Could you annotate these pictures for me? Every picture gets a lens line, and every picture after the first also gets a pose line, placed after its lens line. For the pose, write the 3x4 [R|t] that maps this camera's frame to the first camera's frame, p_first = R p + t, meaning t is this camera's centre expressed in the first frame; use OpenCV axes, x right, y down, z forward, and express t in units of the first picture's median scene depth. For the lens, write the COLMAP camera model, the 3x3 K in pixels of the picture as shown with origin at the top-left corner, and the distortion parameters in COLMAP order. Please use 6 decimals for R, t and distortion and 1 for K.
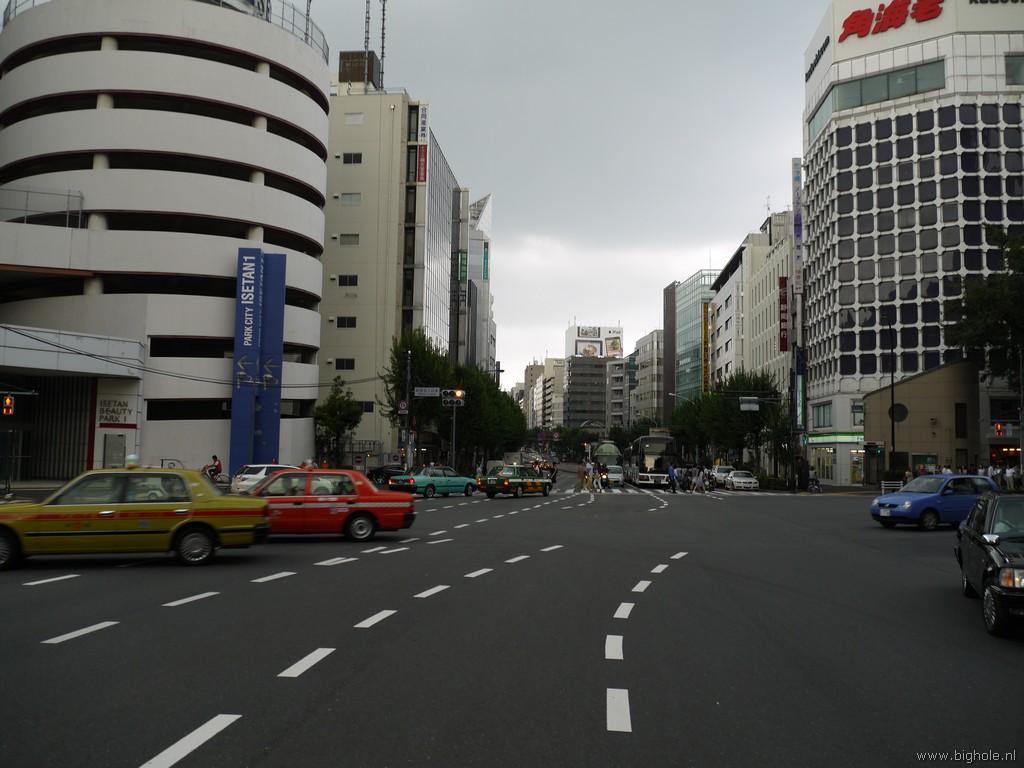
lens RADIAL K [[824.0, 0, 510.3], [0, 824.0, 387.4], [0, 0, 1]] dist [-0.066412, -0.011524]
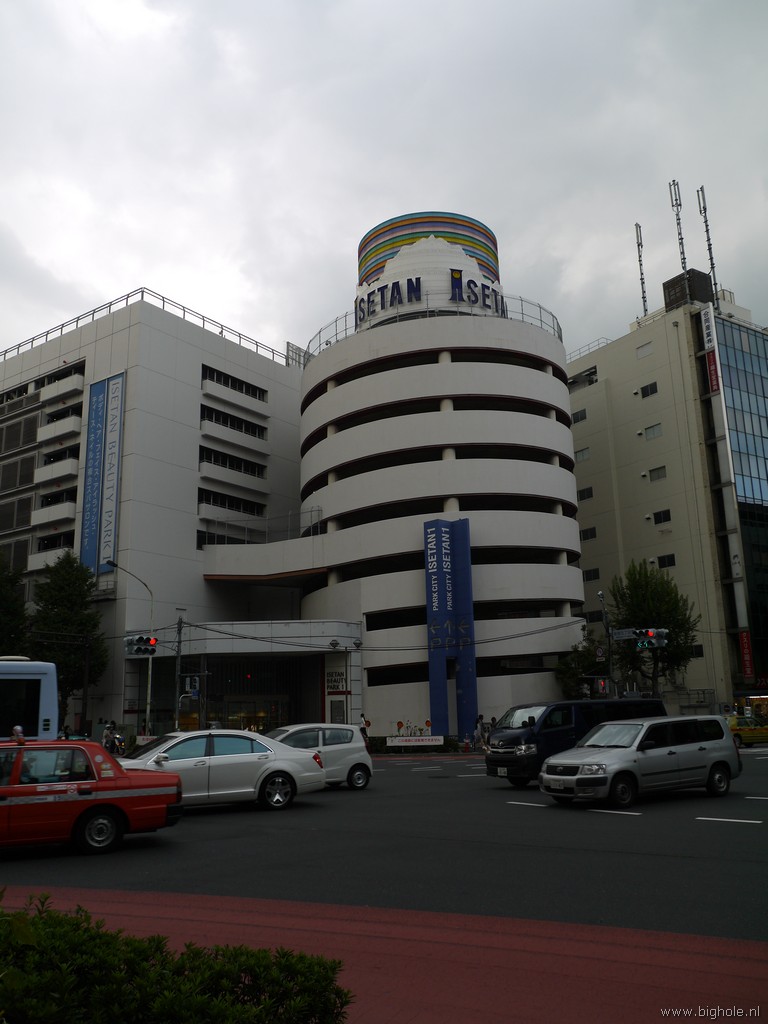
lens RADIAL K [[824.0, 0, 386.3], [0, 824.0, 509.3], [0, 0, 1]] dist [-0.066412, -0.011524]
pose [[0.607649, -0.216056, -0.764253, 0.493113], [0.091289, 0.974909, -0.203026, 0.032783], [0.788942, 0.053601, 0.612126, 0.280385]]
